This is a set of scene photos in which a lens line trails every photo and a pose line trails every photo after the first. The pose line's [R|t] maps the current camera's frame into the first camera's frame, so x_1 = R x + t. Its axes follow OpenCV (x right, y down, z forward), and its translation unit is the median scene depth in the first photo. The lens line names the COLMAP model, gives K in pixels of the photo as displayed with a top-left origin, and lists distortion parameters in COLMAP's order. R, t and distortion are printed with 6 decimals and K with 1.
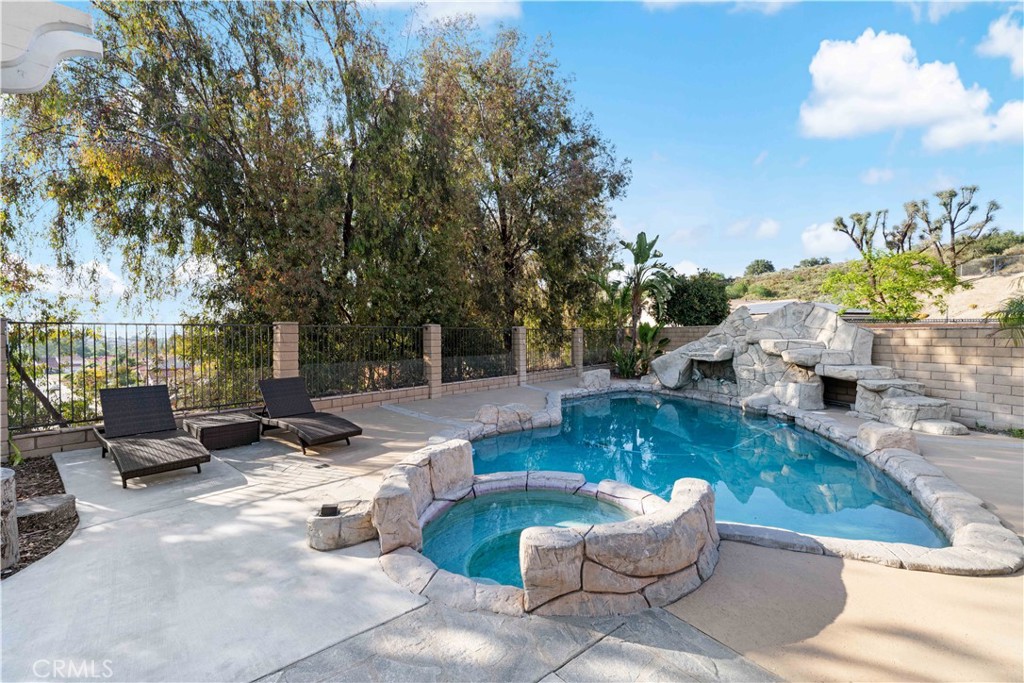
lens RADIAL K [[417.5, 0, 513.6], [0, 417.5, 342.5], [0, 0, 1]] dist [0.001684, -0.000083]
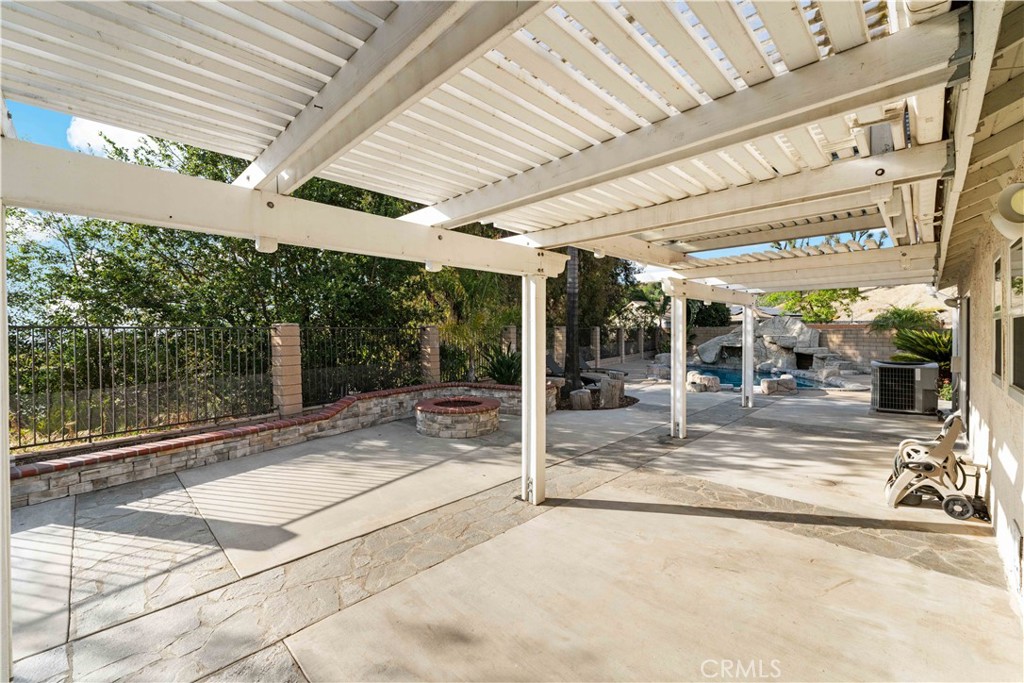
lens RADIAL K [[417.5, 0, 513.6], [0, 417.5, 342.5], [0, 0, 1]] dist [0.001684, -0.000083]
pose [[0.992476, -0.004069, 0.122370, -0.643468], [0.003462, 0.999981, 0.005177, 0.011848], [-0.122388, -0.004714, 0.992471, -0.621595]]
